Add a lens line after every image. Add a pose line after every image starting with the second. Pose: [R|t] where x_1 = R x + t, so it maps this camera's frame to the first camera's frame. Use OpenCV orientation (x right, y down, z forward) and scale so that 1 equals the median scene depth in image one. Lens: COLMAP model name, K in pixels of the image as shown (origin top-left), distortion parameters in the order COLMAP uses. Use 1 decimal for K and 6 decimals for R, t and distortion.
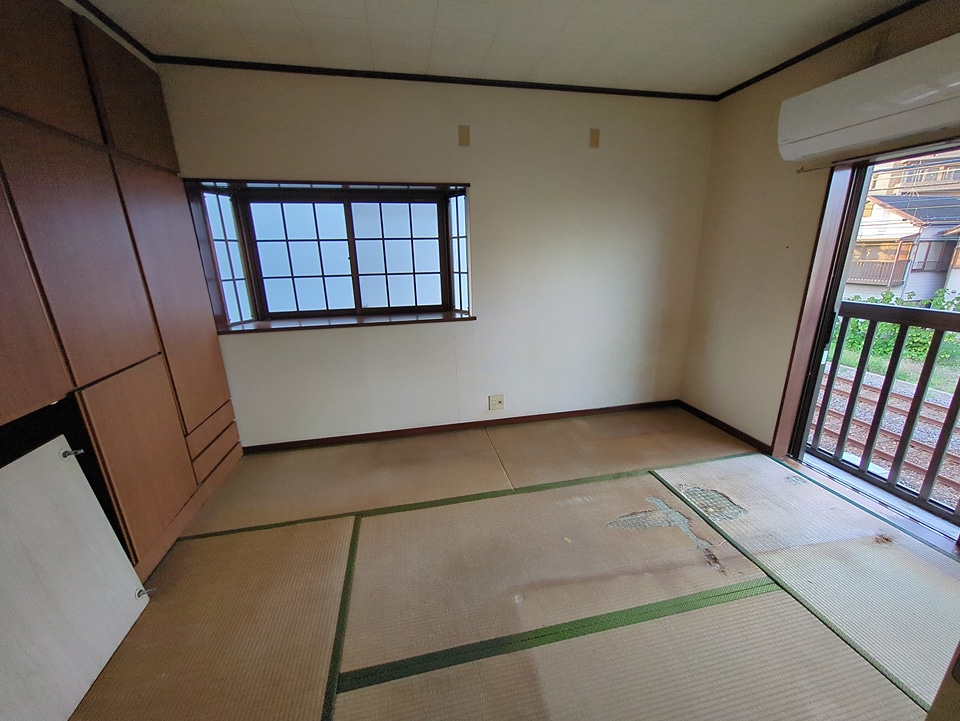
lens RADIAL K [[378.6, 0, 485.0], [0, 378.6, 361.6], [0, 0, 1]] dist [-0.003519, 0.002459]
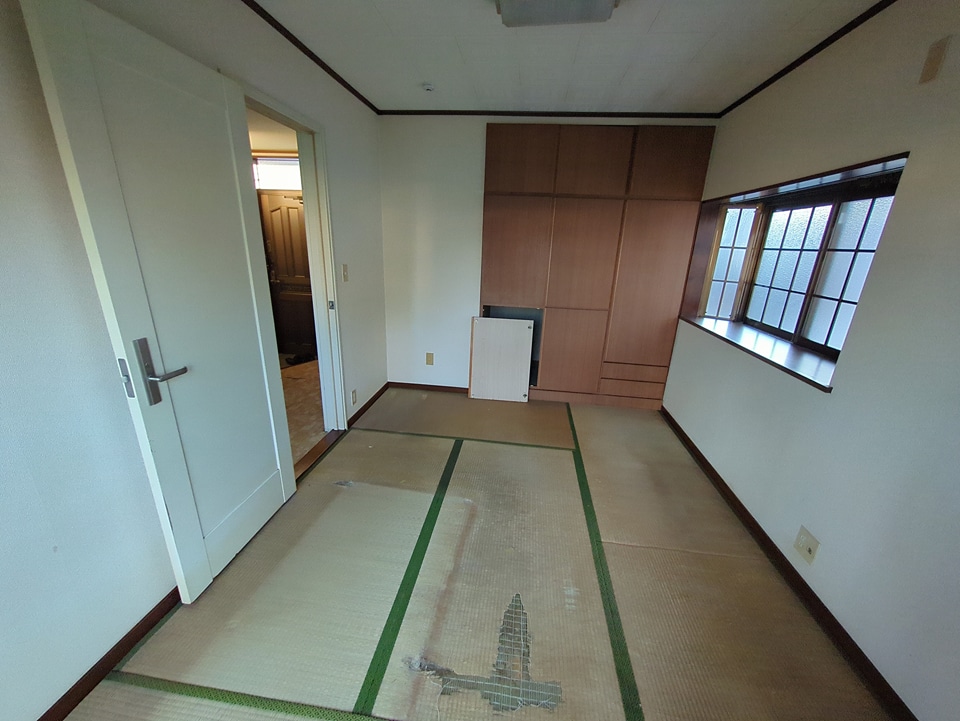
lens RADIAL K [[378.6, 0, 480.4], [0, 378.6, 355.4], [0, 0, 1]] dist [-0.003519, 0.002459]
pose [[-0.323954, 0.294166, -0.899177, 0.667534], [-0.288979, 0.874241, 0.390121, -0.241313], [0.900858, 0.386224, -0.198206, 0.617910]]
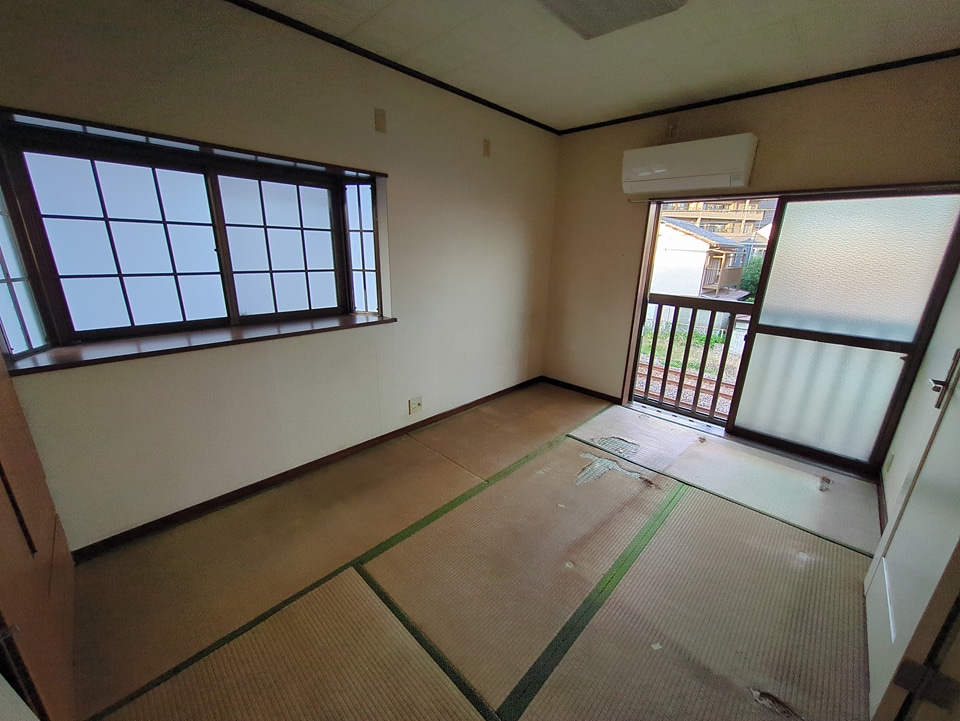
lens RADIAL K [[378.6, 0, 479.7], [0, 378.6, 363.1], [0, 0, 1]] dist [-0.003519, 0.002459]
pose [[0.826847, -0.127117, 0.547874, -0.383242], [0.113477, 0.991796, 0.058857, -0.040786], [-0.550860, 0.013506, 0.834488, 0.107414]]
